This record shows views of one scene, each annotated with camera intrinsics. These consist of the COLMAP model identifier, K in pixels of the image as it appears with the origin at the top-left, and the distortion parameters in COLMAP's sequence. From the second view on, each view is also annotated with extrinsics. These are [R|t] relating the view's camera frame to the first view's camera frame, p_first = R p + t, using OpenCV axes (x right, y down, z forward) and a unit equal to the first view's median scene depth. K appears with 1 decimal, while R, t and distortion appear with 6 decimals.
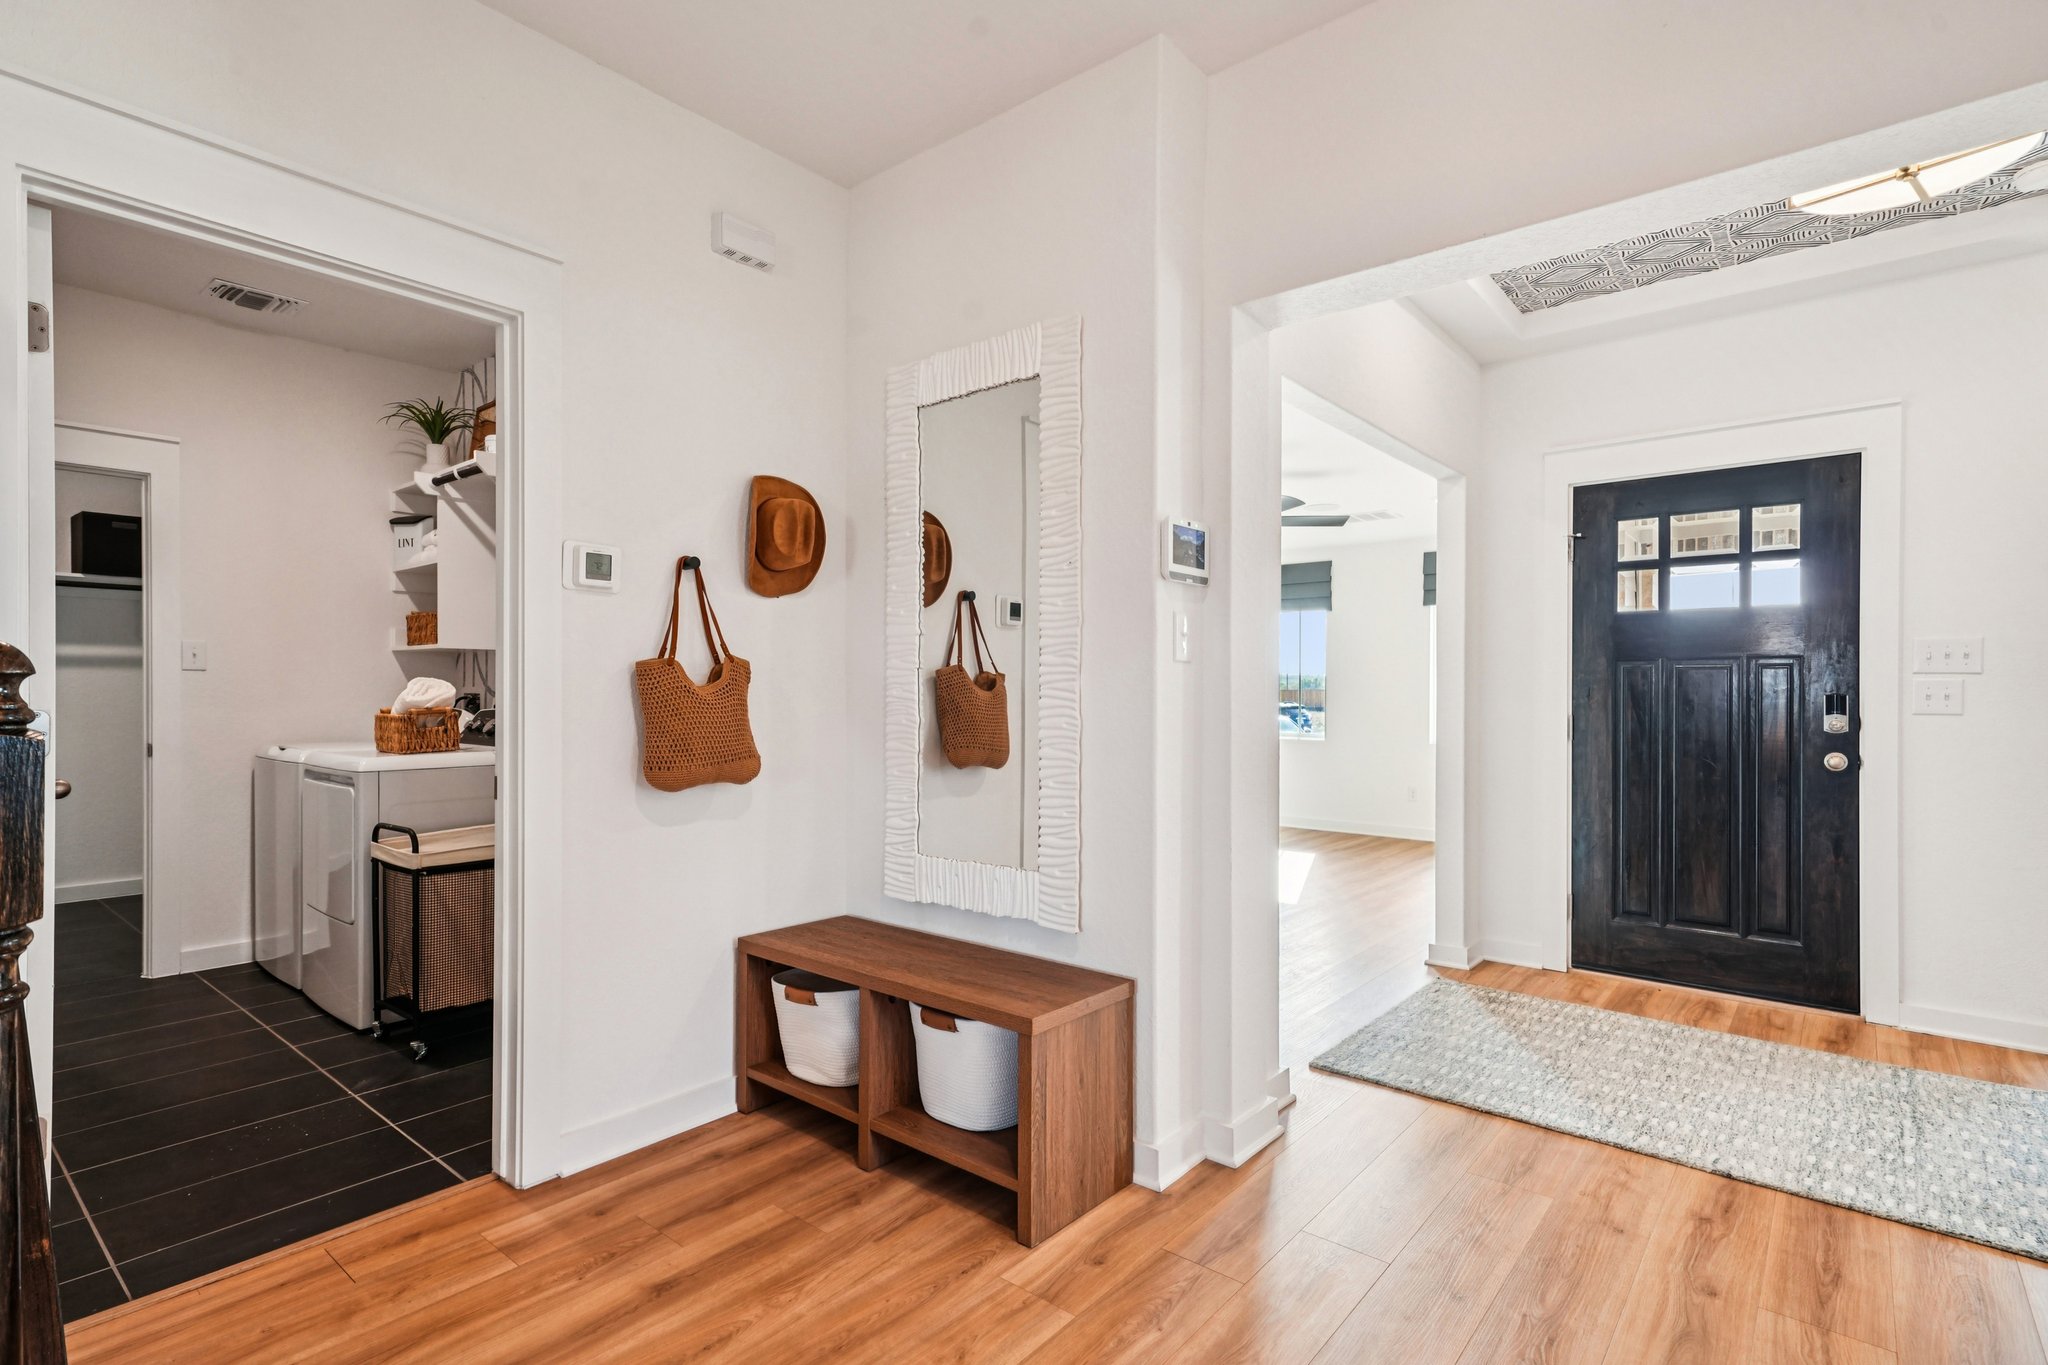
lens RADIAL K [[955.2, 0, 1030.0], [0, 955.2, 695.3], [0, 0, 1]] dist [0.000731, -0.000401]
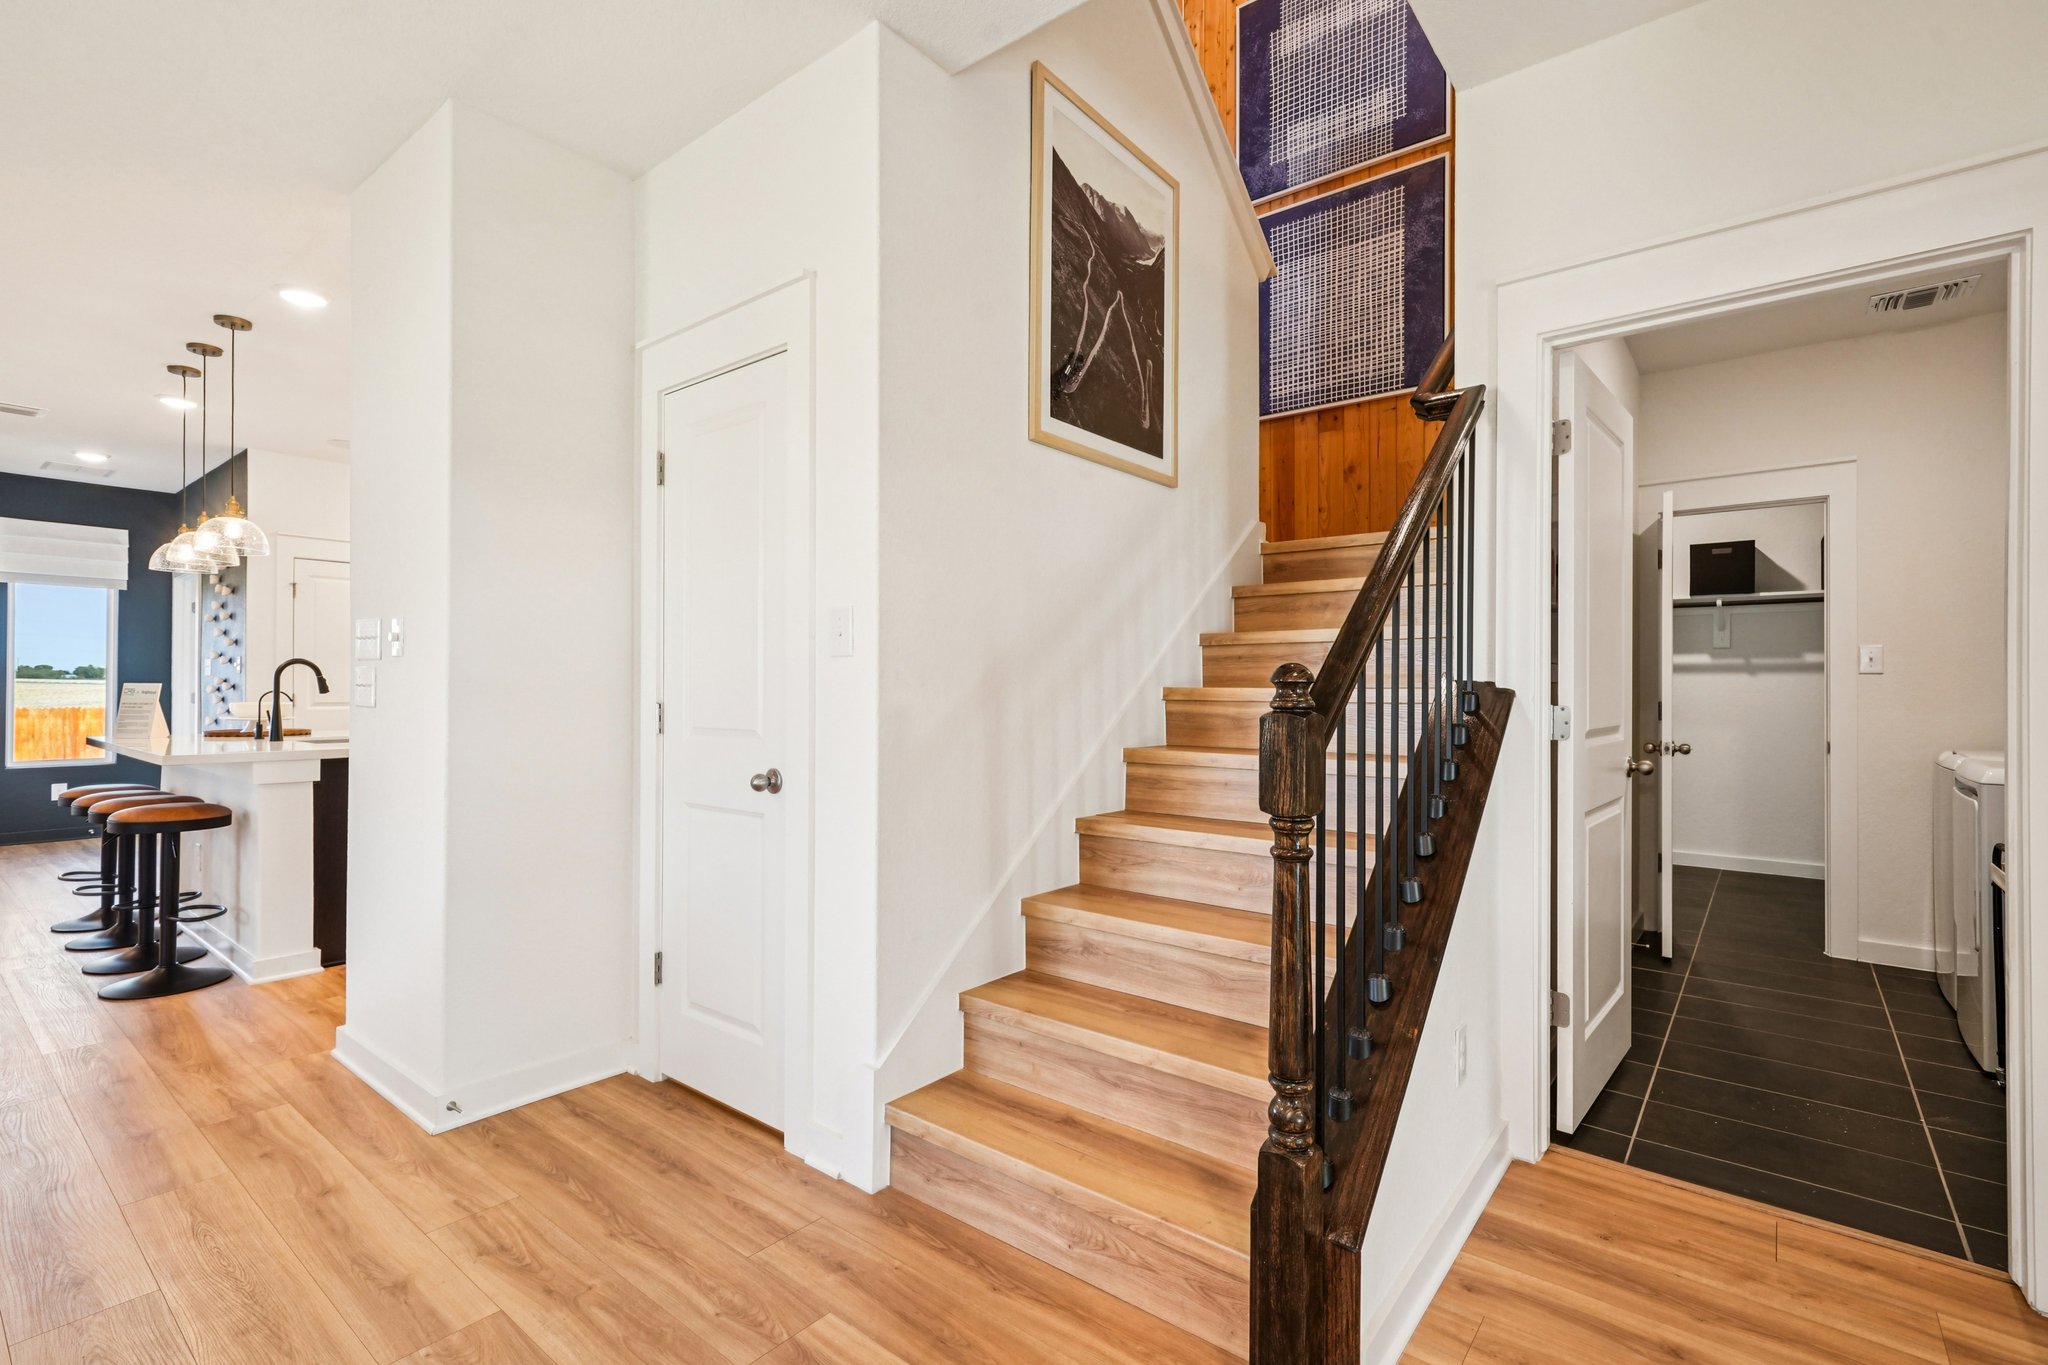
lens RADIAL K [[908.5, 0, 1024.0], [0, 908.5, 682.5], [0, 0, 1]] dist [-0.002603, -0.000297]
pose [[0.014229, -0.009337, -0.999855, 0.257436], [-0.007833, 0.999925, -0.009449, 0.000715], [0.999868, 0.007967, 0.014155, 0.153157]]
